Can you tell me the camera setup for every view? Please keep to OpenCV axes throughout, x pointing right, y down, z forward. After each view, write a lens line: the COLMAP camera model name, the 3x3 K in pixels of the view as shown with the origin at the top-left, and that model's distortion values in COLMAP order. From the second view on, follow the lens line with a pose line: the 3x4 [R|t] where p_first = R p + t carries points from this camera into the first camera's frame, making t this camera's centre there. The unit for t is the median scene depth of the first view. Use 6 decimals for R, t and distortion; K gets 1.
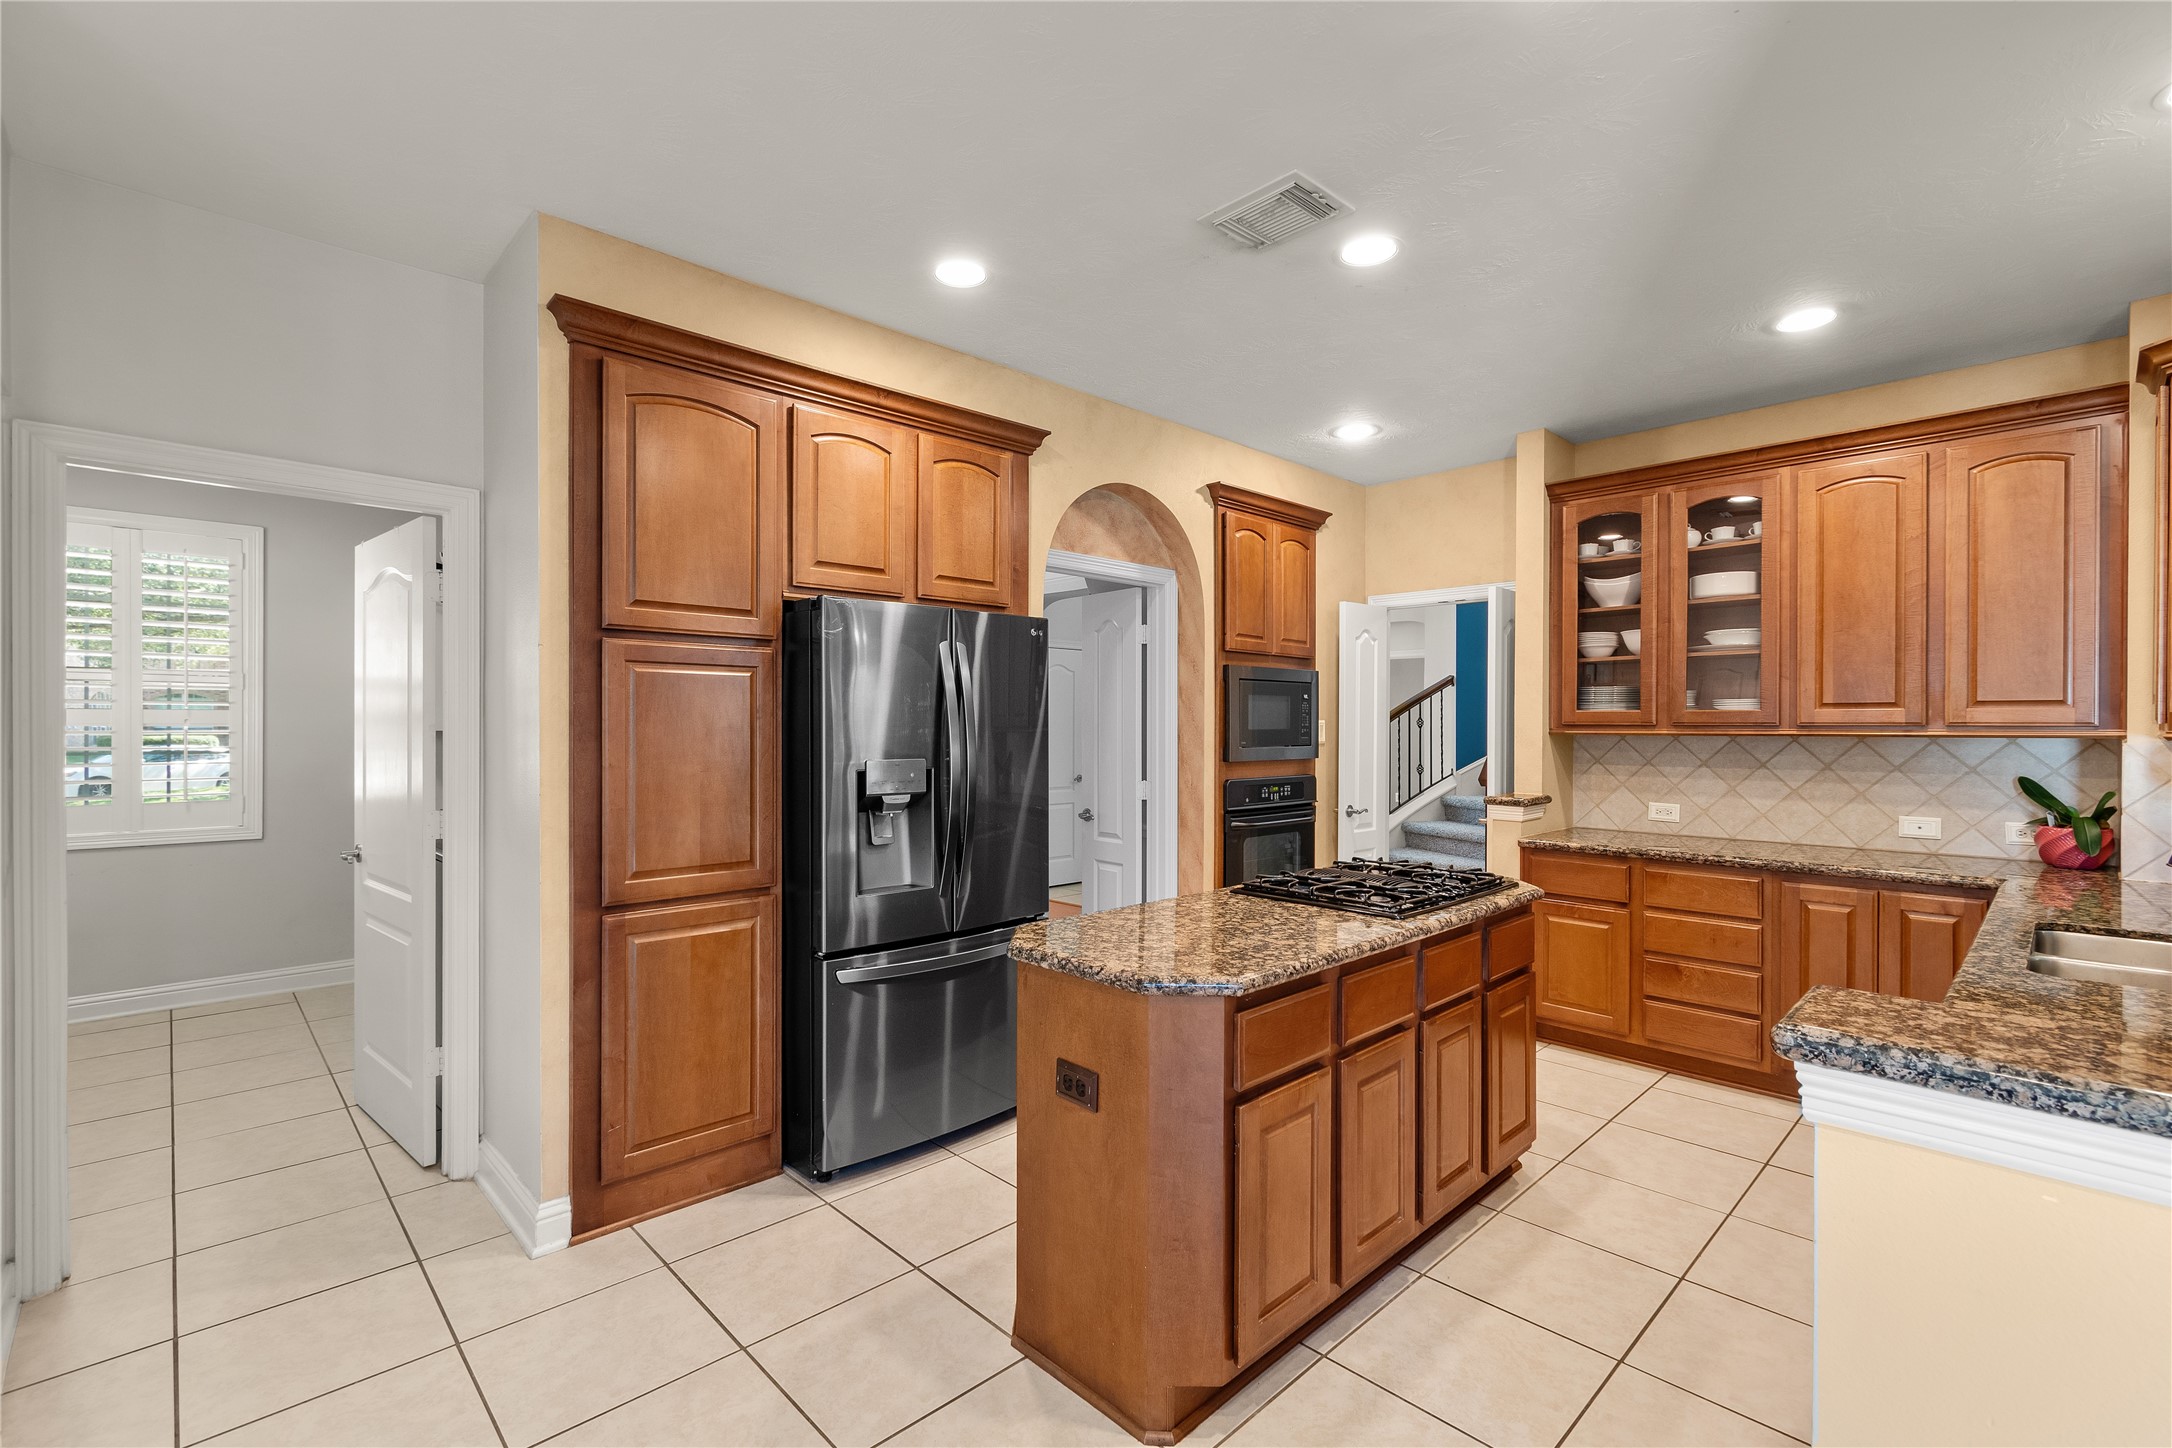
lens RADIAL K [[957.2, 0, 1084.4], [0, 957.2, 728.9], [0, 0, 1]] dist [-0.000825, -0.000846]
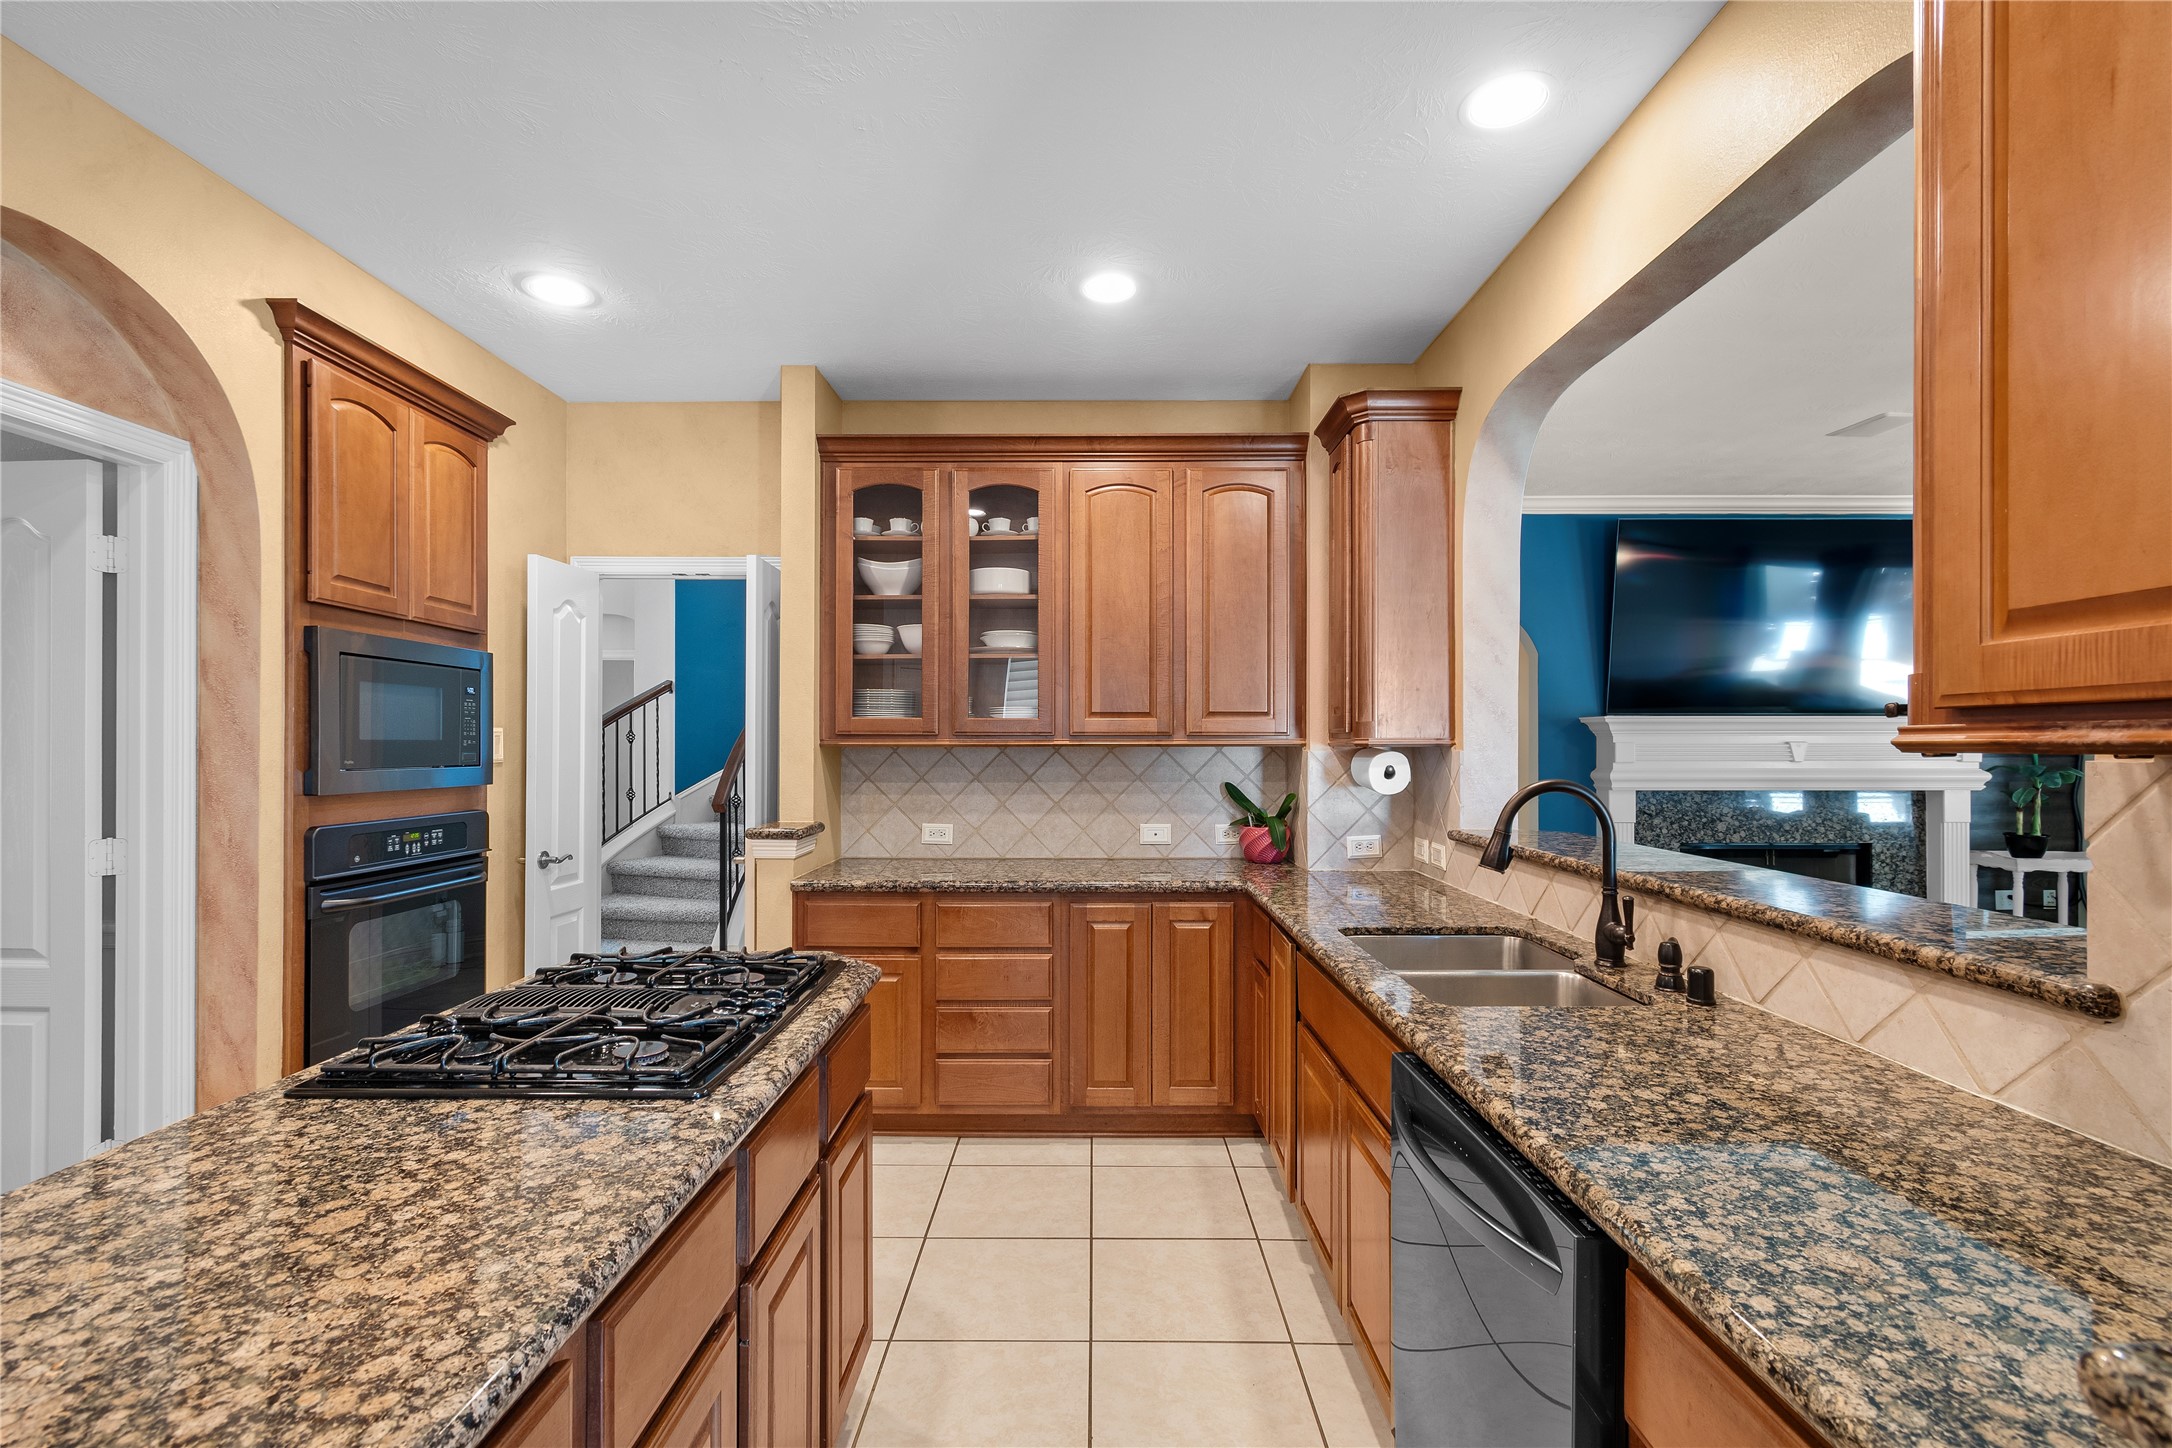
lens RADIAL K [[963.3, 0, 1086.7], [0, 963.3, 742.4], [0, 0, 1]] dist [0.002471, -0.000530]
pose [[0.694665, 0.001928, 0.719331, 0.061449], [0.003752, 0.999973, -0.006303, 0.008878], [-0.719323, 0.007077, 0.694639, 0.294449]]
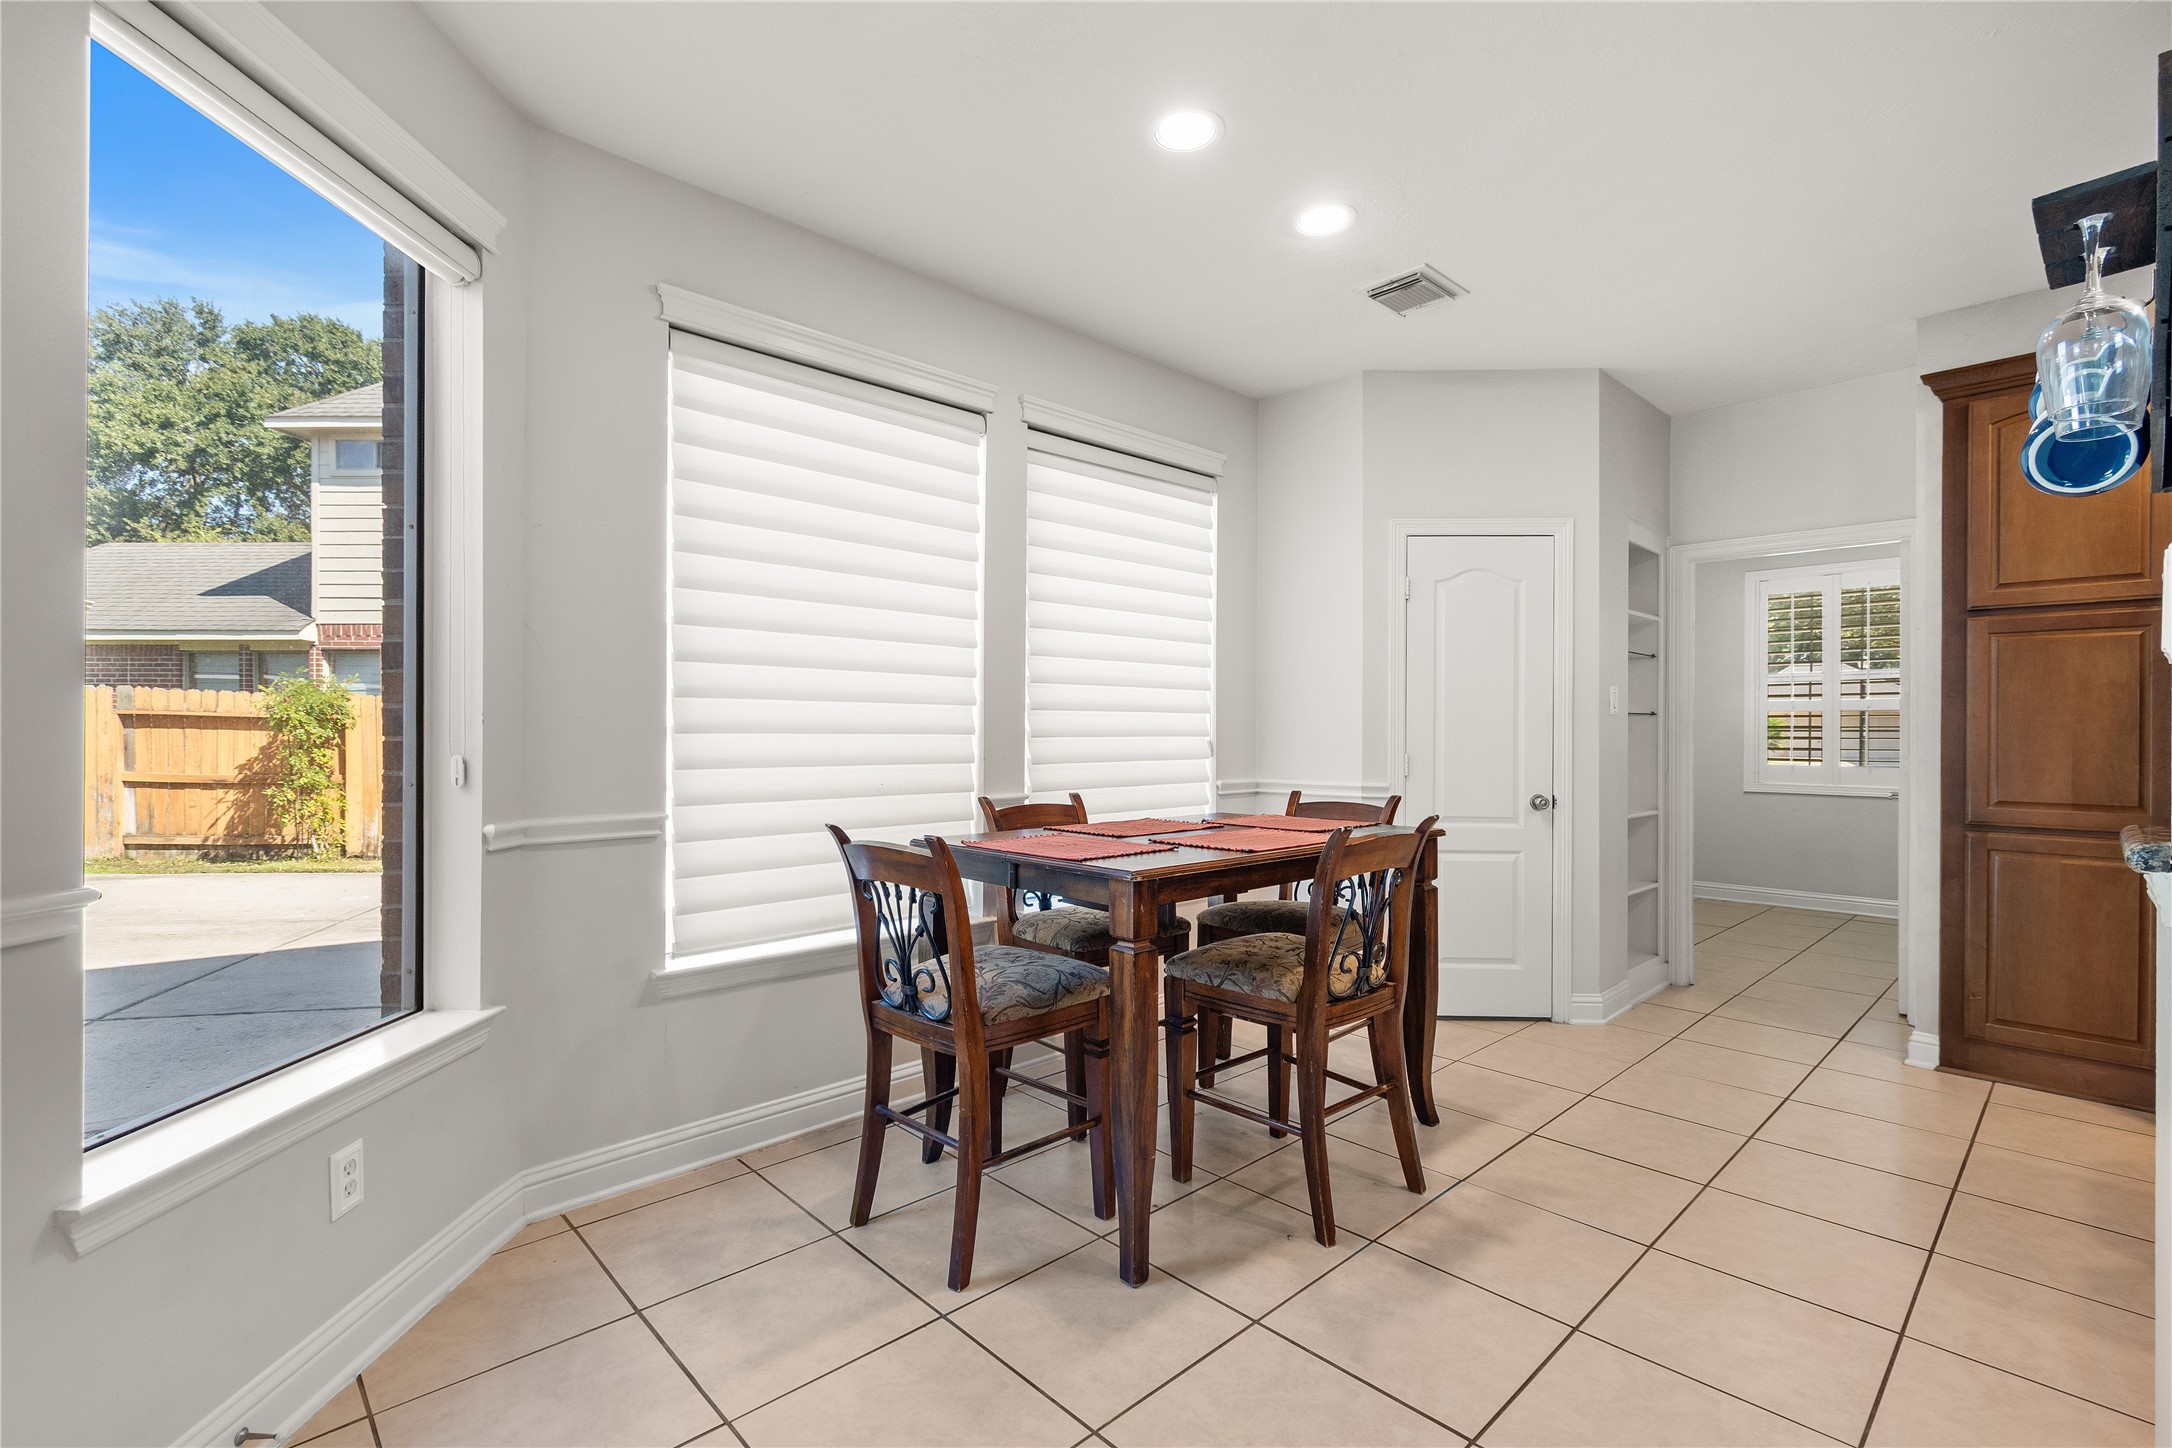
lens RADIAL K [[957.2, 0, 1084.4], [0, 957.2, 728.9], [0, 0, 1]] dist [-0.000825, -0.000846]
pose [[-0.008336, -0.000367, -0.999965, 0.512159], [-0.006470, 0.999979, -0.000313, 0.040947], [0.999944, 0.006467, -0.008338, -0.120989]]
